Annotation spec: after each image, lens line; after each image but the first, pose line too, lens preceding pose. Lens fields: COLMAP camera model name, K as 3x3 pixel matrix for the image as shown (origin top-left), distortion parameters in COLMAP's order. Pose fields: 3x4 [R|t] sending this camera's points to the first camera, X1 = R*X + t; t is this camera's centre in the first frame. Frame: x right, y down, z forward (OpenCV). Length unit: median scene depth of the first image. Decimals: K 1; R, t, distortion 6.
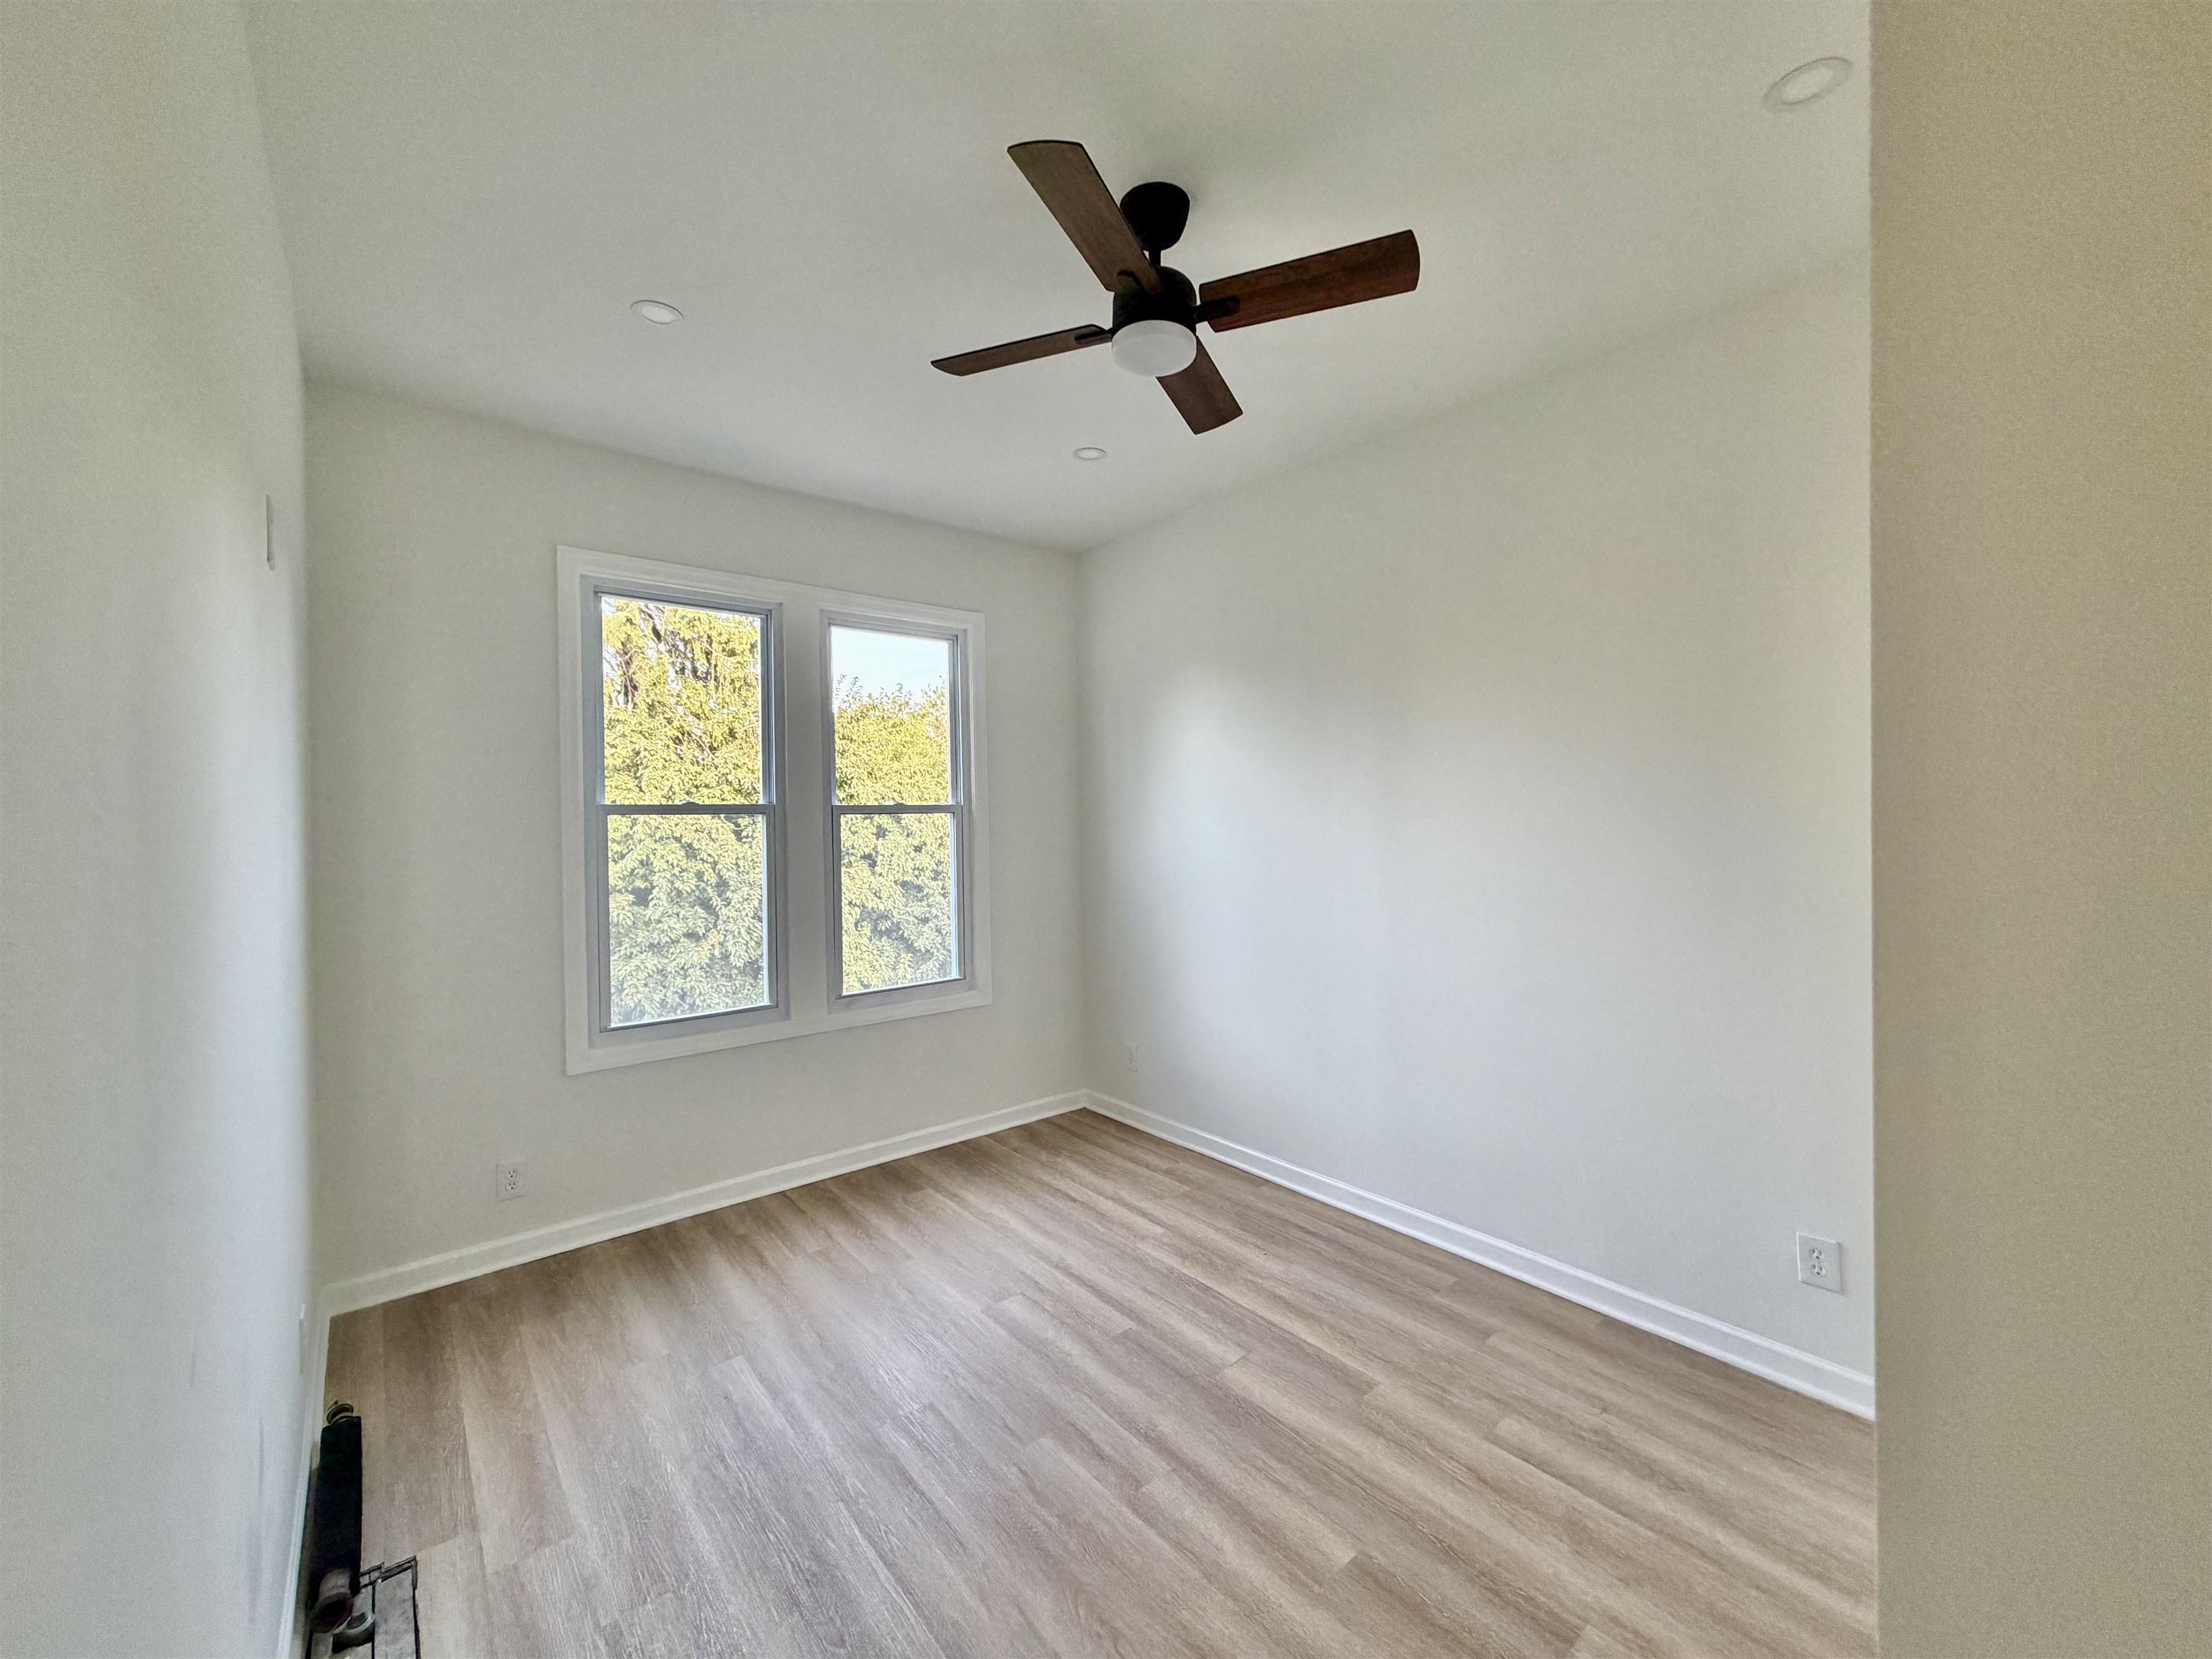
lens RADIAL K [[878.7, 0, 1103.4], [0, 878.7, 823.2], [0, 0, 1]] dist [0.000140, 0.000244]
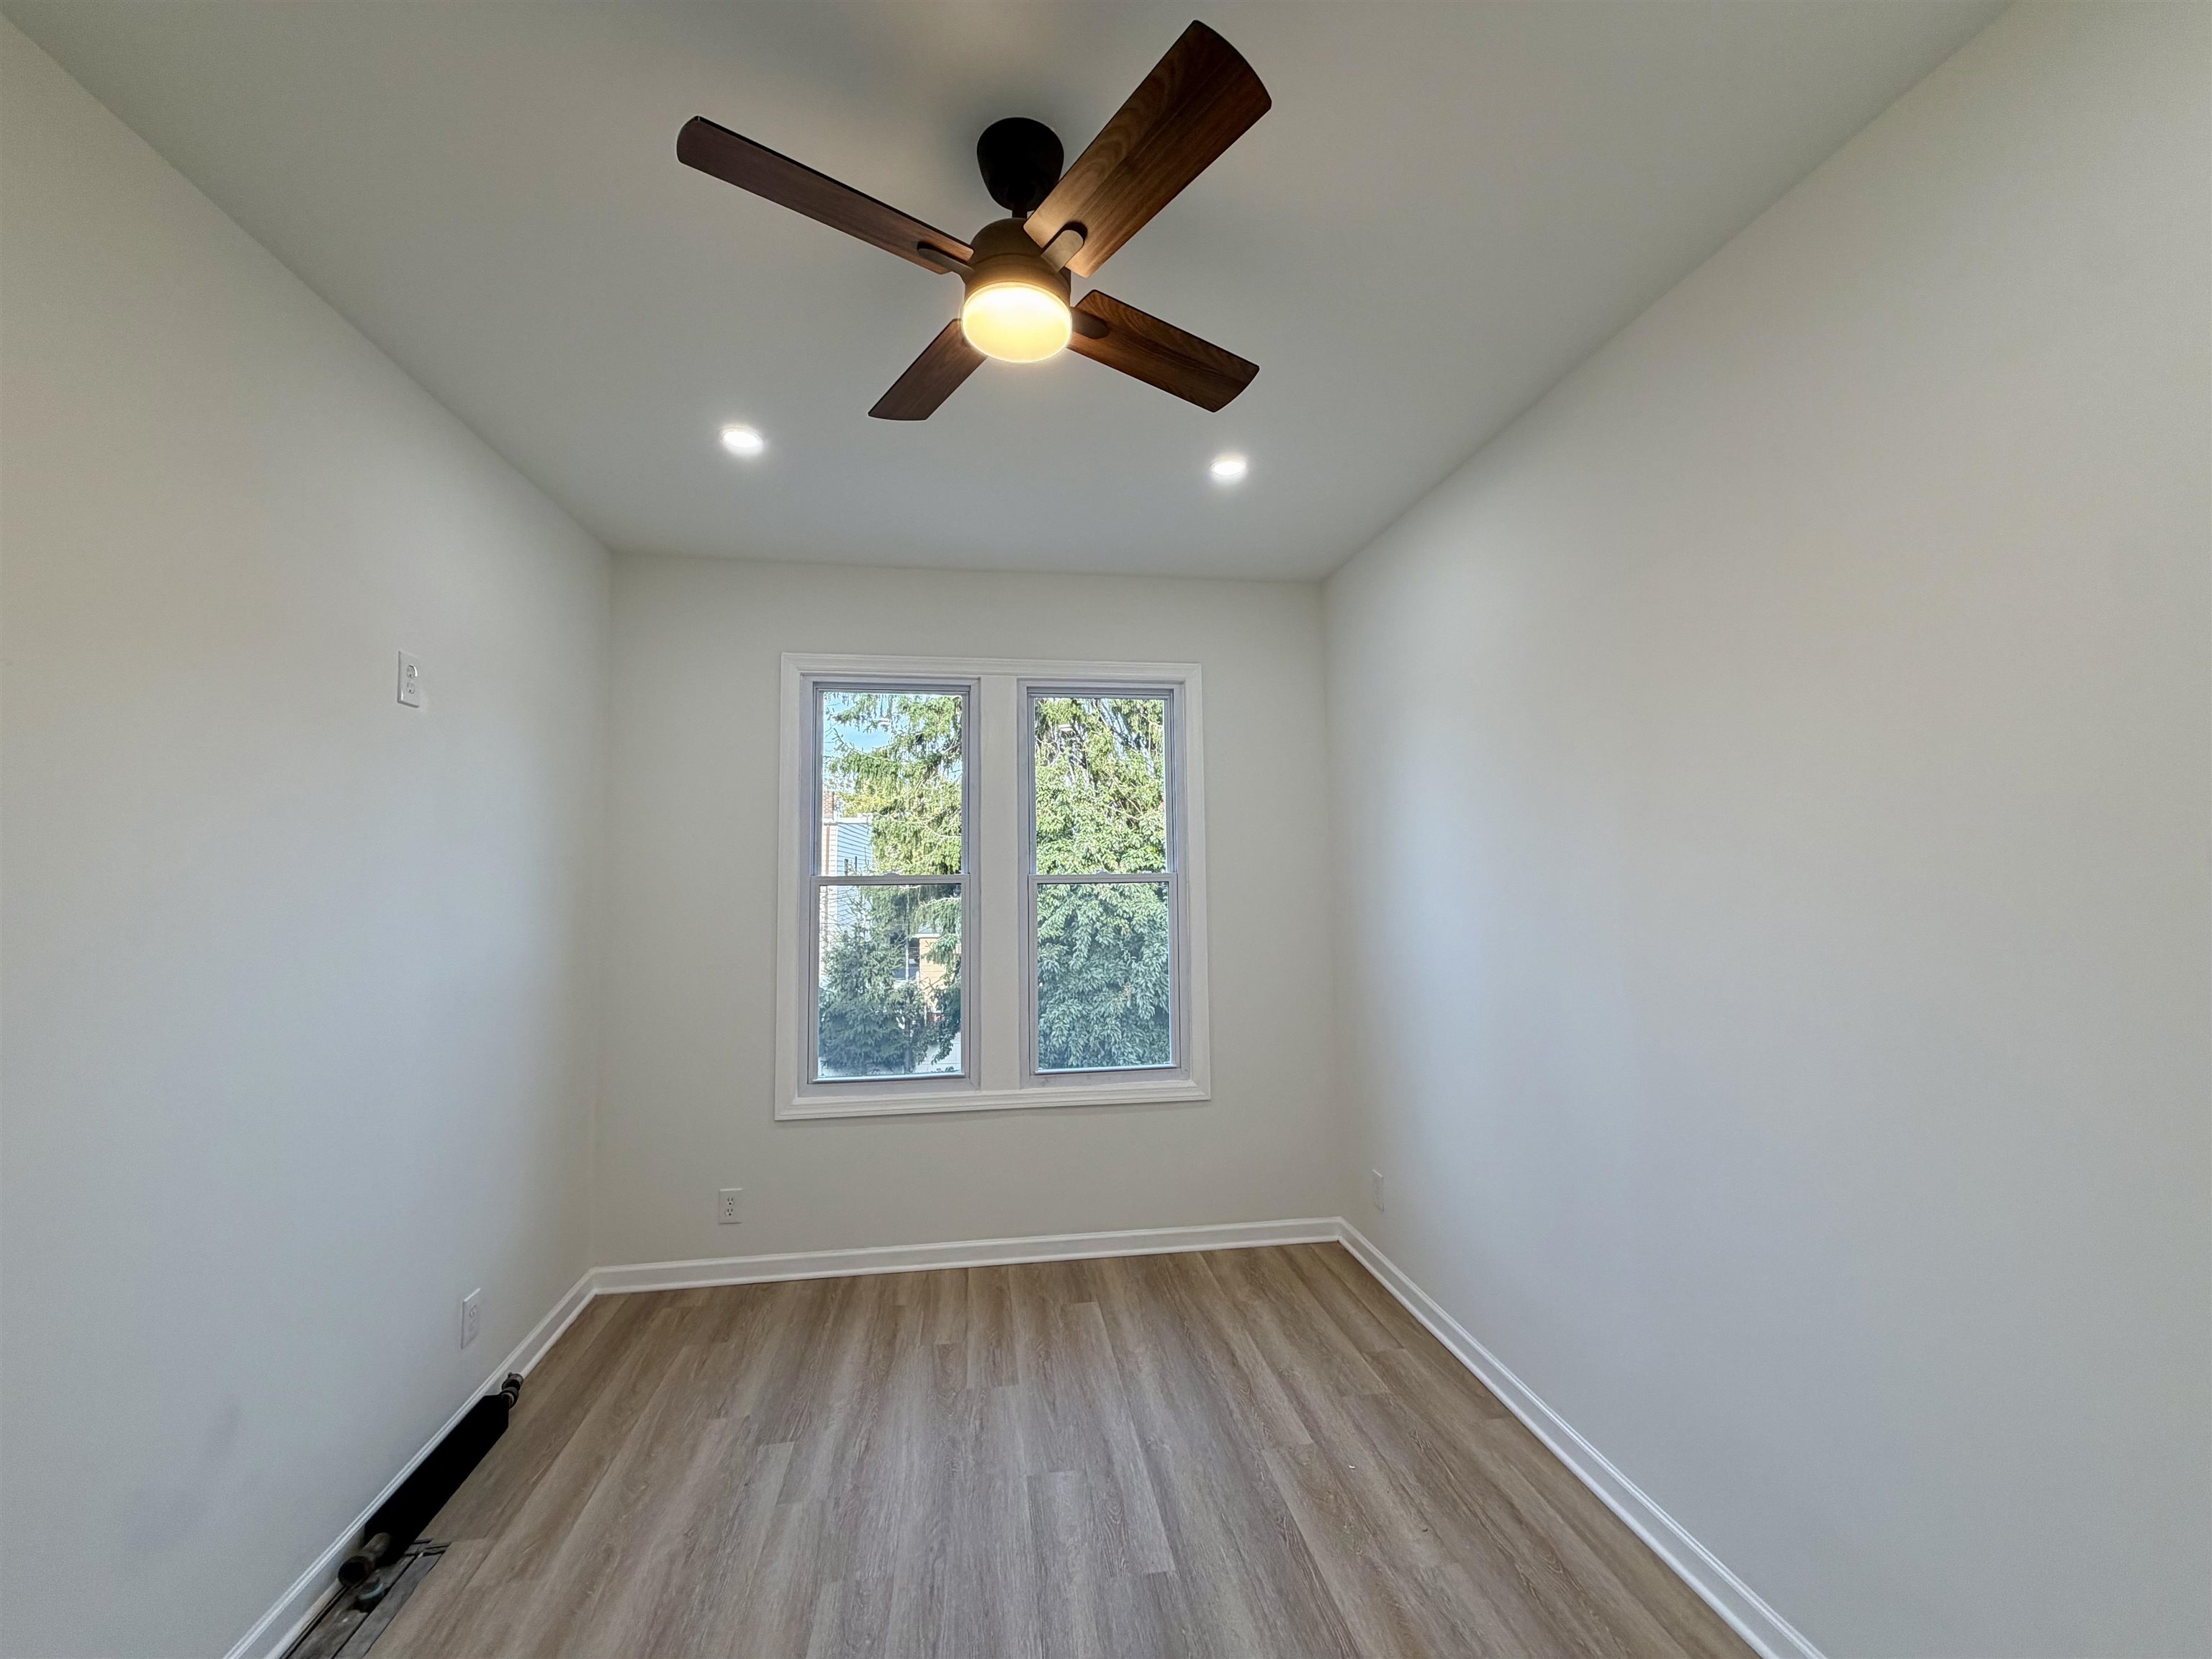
lens RADIAL K [[878.7, 0, 1112.7], [0, 878.7, 826.5], [0, 0, 1]] dist [0.000140, 0.000244]
pose [[0.857827, -0.024122, -0.513373, 0.297717], [-0.005812, 0.998379, -0.056623, -0.021577], [0.513906, 0.051557, 0.856296, 0.215172]]
